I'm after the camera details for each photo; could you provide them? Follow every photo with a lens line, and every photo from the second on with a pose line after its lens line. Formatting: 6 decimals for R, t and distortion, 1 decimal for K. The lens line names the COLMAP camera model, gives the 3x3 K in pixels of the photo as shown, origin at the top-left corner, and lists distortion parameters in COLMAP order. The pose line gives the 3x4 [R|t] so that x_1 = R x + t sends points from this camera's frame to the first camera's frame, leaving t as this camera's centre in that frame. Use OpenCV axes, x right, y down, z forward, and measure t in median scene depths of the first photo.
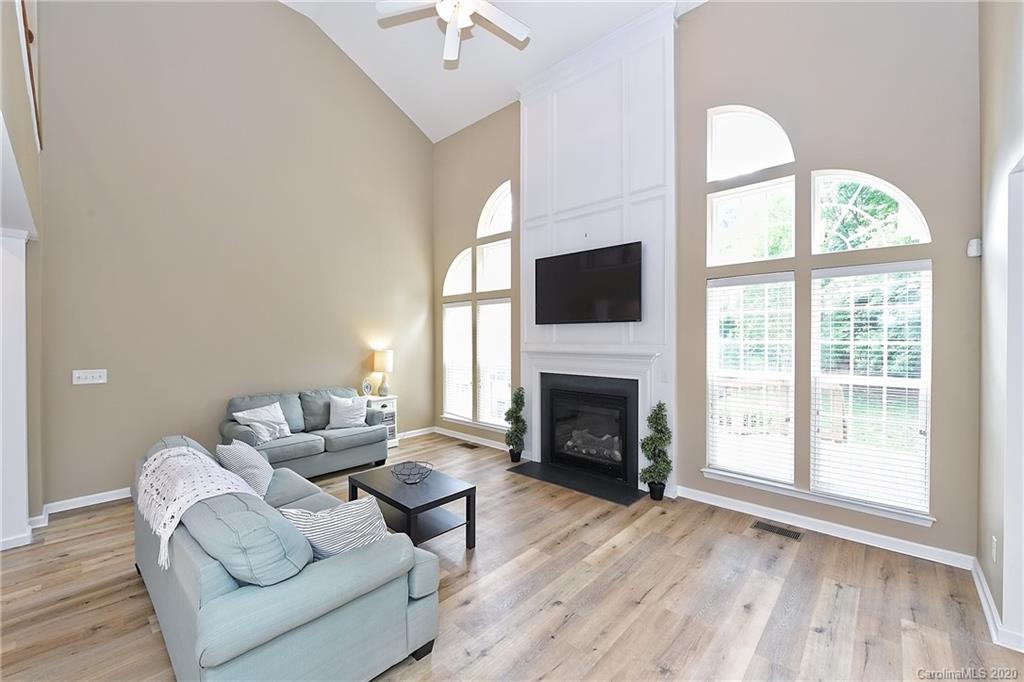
lens RADIAL K [[428.5, 0, 512.0], [0, 428.5, 341.0], [0, 0, 1]] dist [0.031935, -0.000144]
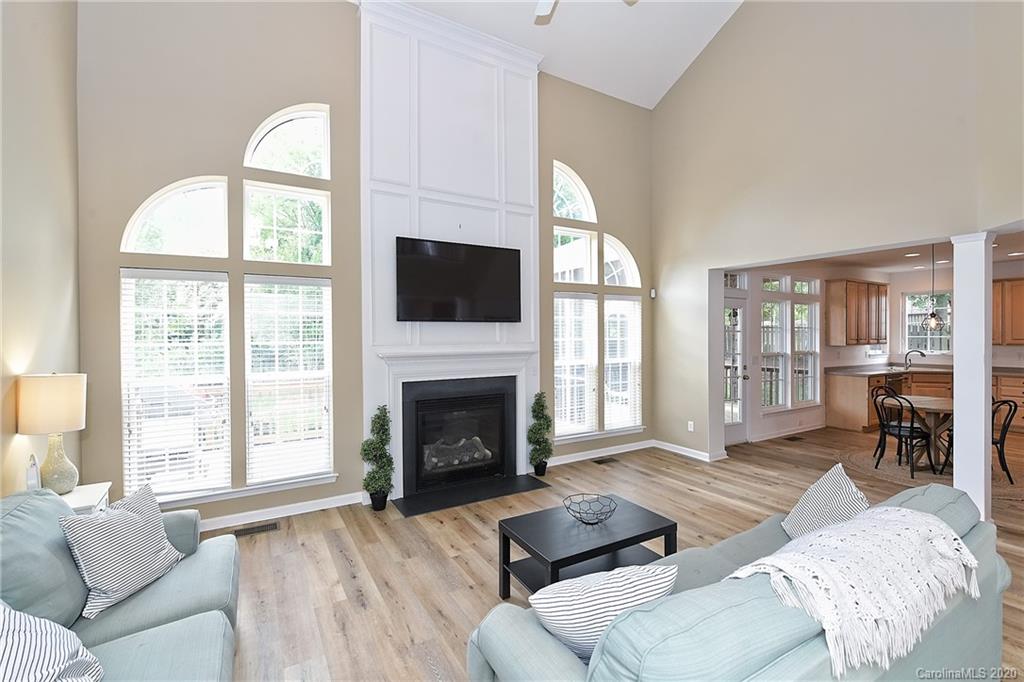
lens RADIAL K [[432.3, 0, 505.0], [0, 432.3, 344.1], [0, 0, 1]] dist [-0.000956, -0.009054]
pose [[0.291634, -0.018083, 0.956359, -0.689135], [0.016204, 0.999771, 0.013963, -0.005097], [-0.956393, 0.011425, 0.291861, 0.639311]]
